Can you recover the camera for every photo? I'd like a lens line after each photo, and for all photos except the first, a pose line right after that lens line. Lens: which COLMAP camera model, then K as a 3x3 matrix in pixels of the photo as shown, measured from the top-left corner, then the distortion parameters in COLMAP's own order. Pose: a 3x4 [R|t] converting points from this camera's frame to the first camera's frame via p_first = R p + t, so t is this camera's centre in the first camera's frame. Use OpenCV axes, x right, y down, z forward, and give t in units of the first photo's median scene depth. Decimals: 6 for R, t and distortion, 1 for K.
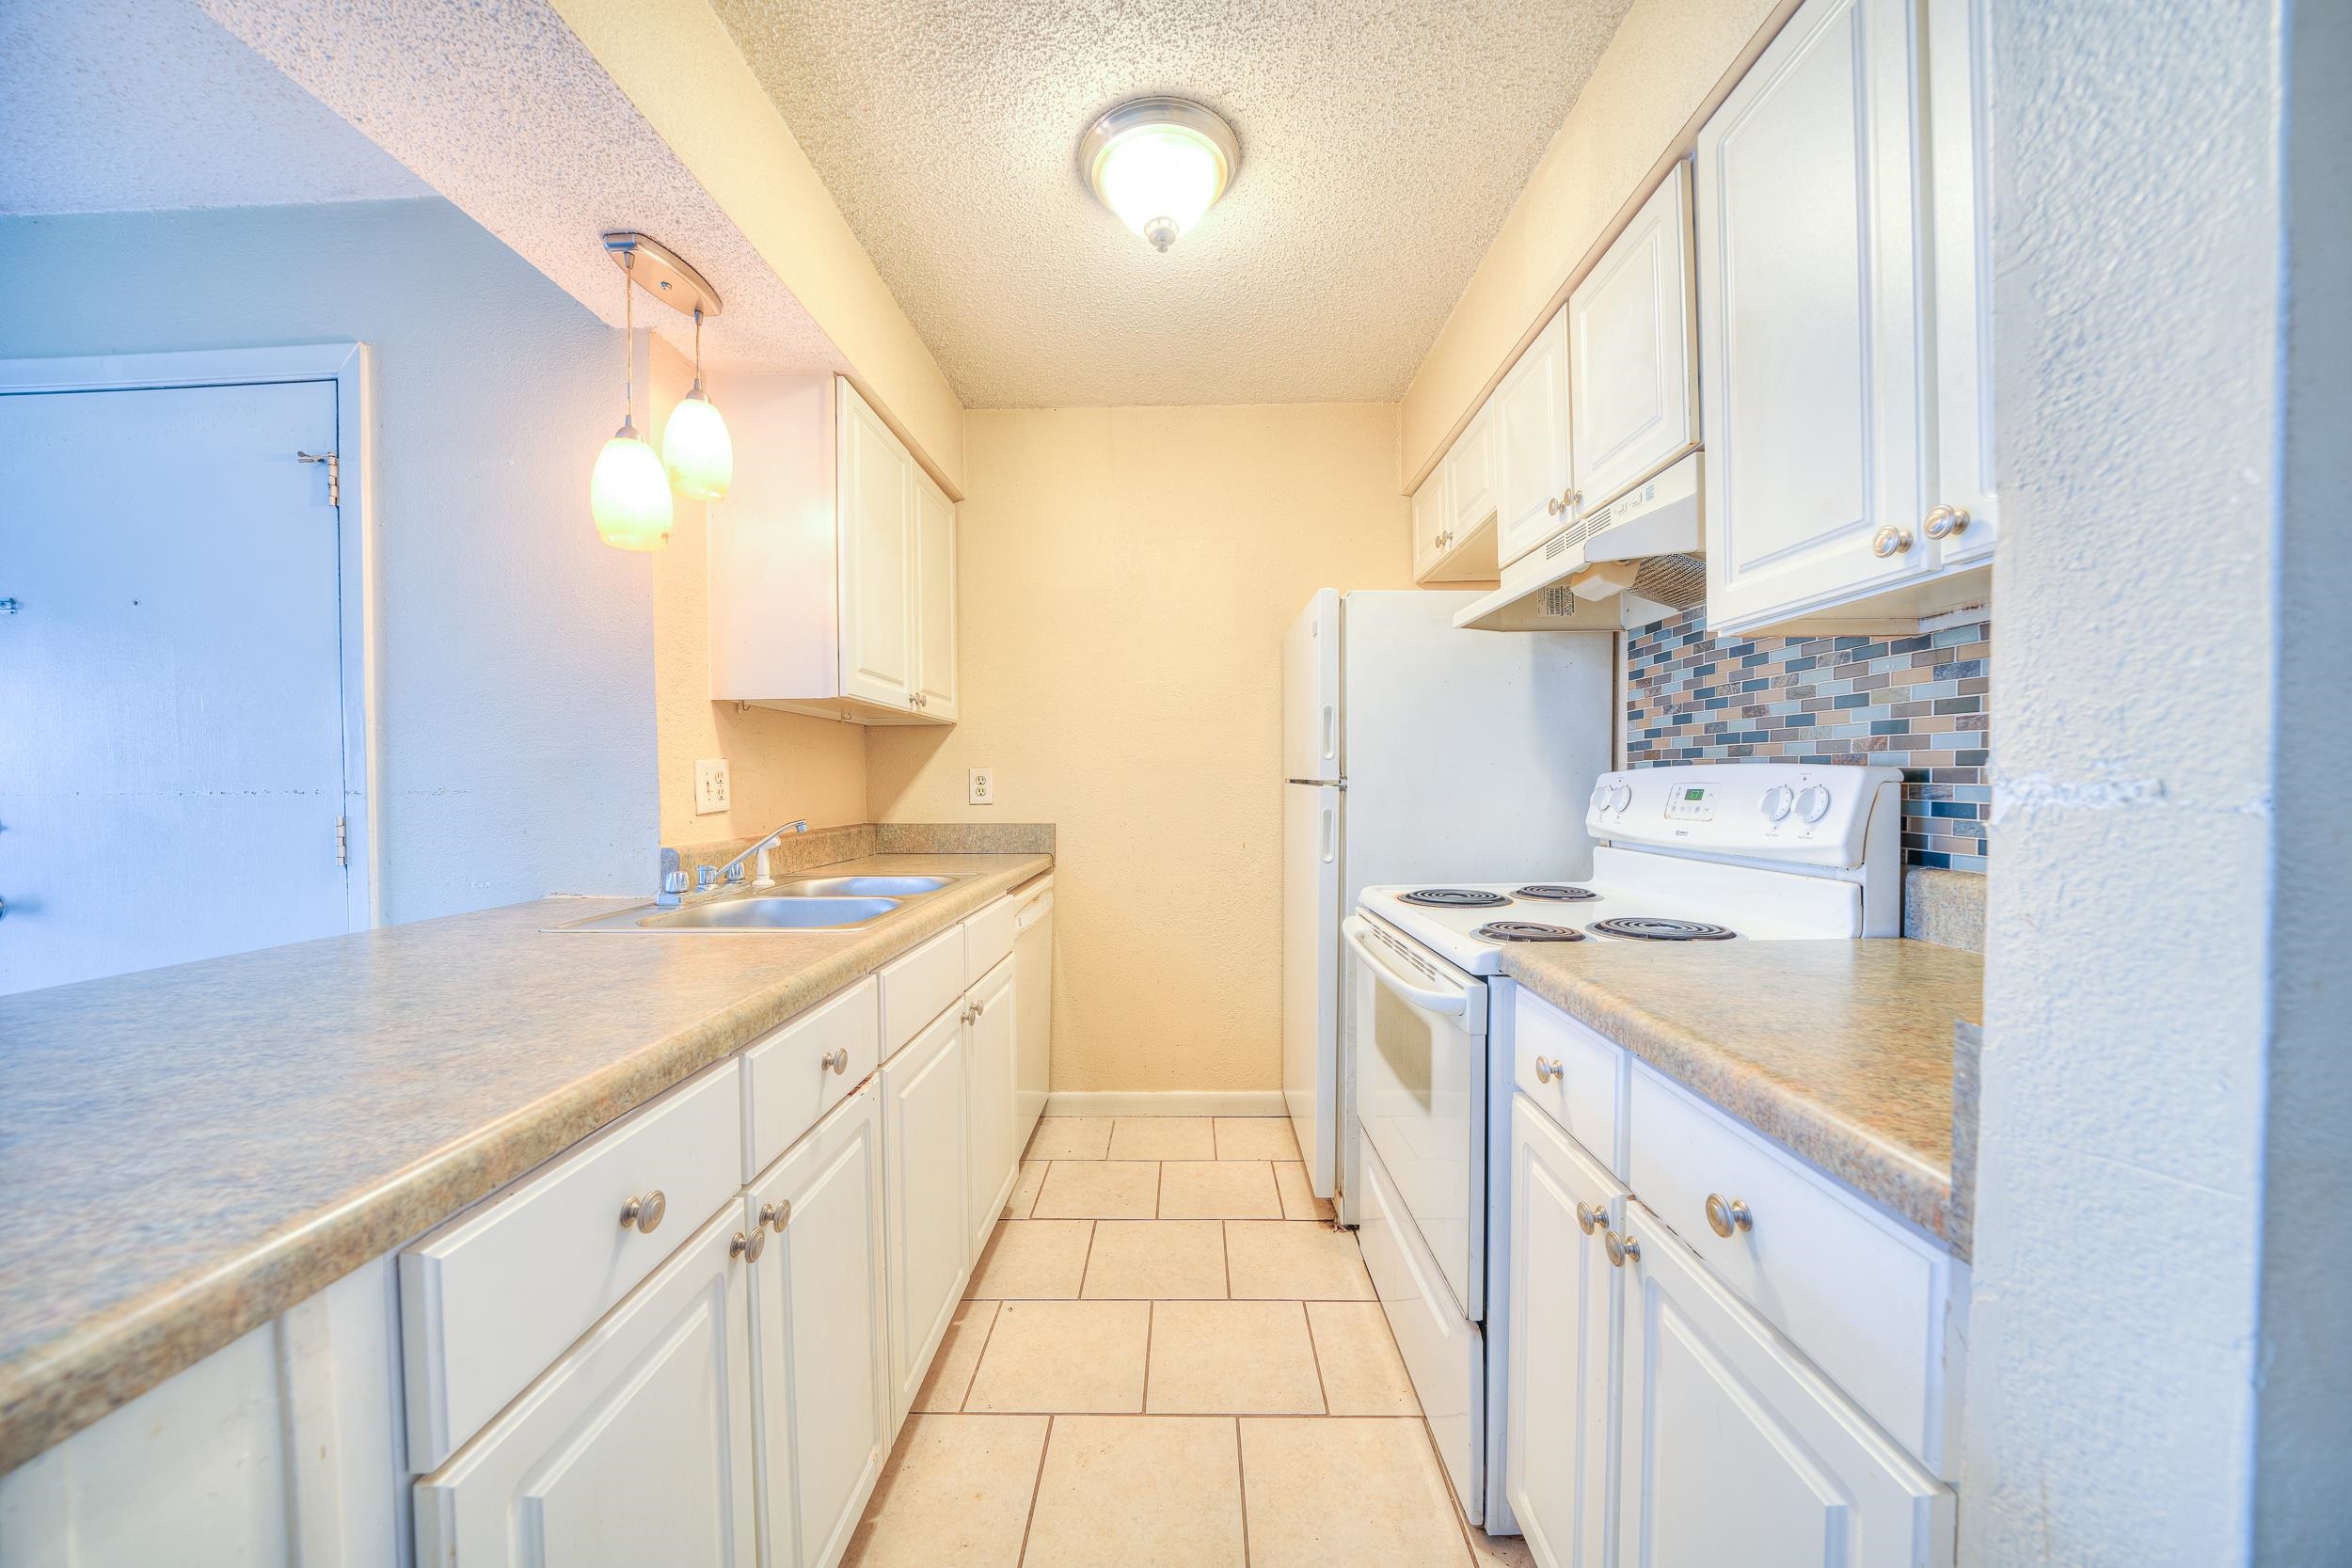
lens RADIAL K [[809.6, 0, 1146.9], [0, 809.6, 794.7], [0, 0, 1]] dist [-0.008274, 0.000645]
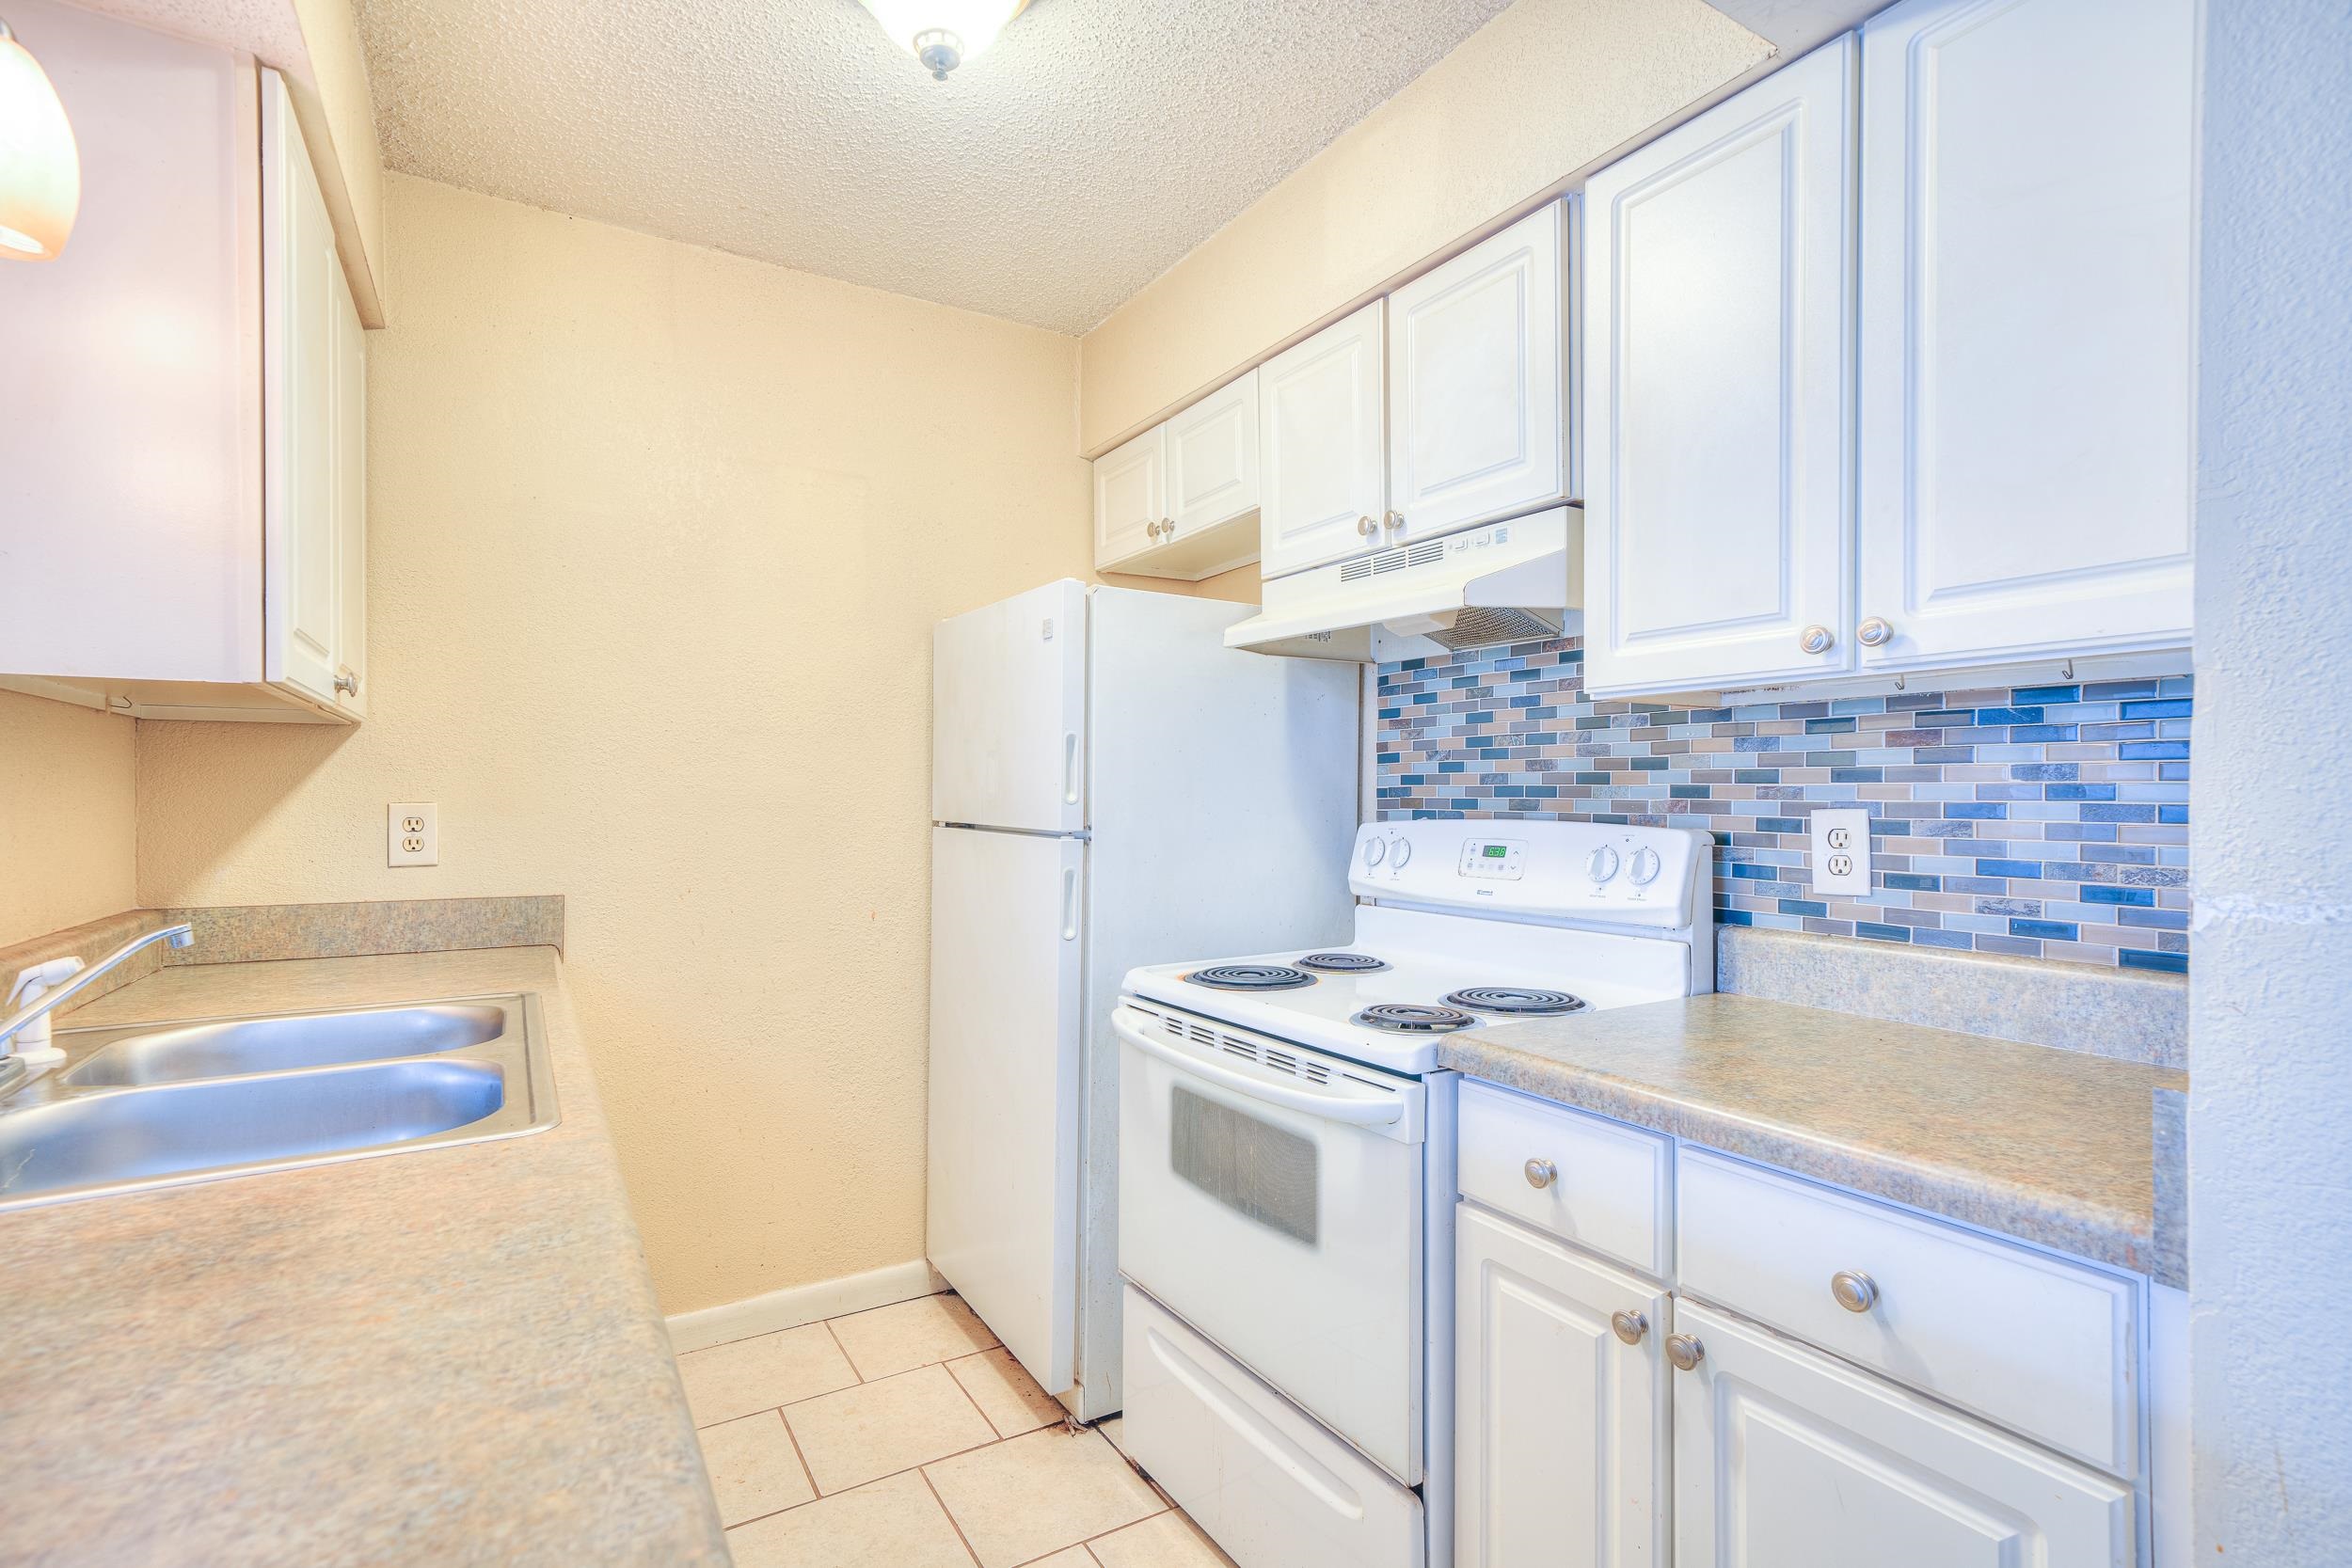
lens RADIAL K [[1115.9, 0, 1152.7], [0, 1115.9, 798.2], [0, 0, 1]] dist [0.015556, 0.003756]
pose [[0.846669, 0.007476, 0.532067, -0.446365], [0.002327, 0.999840, -0.017751, -0.049866], [-0.532115, 0.016268, 0.846516, 0.125864]]
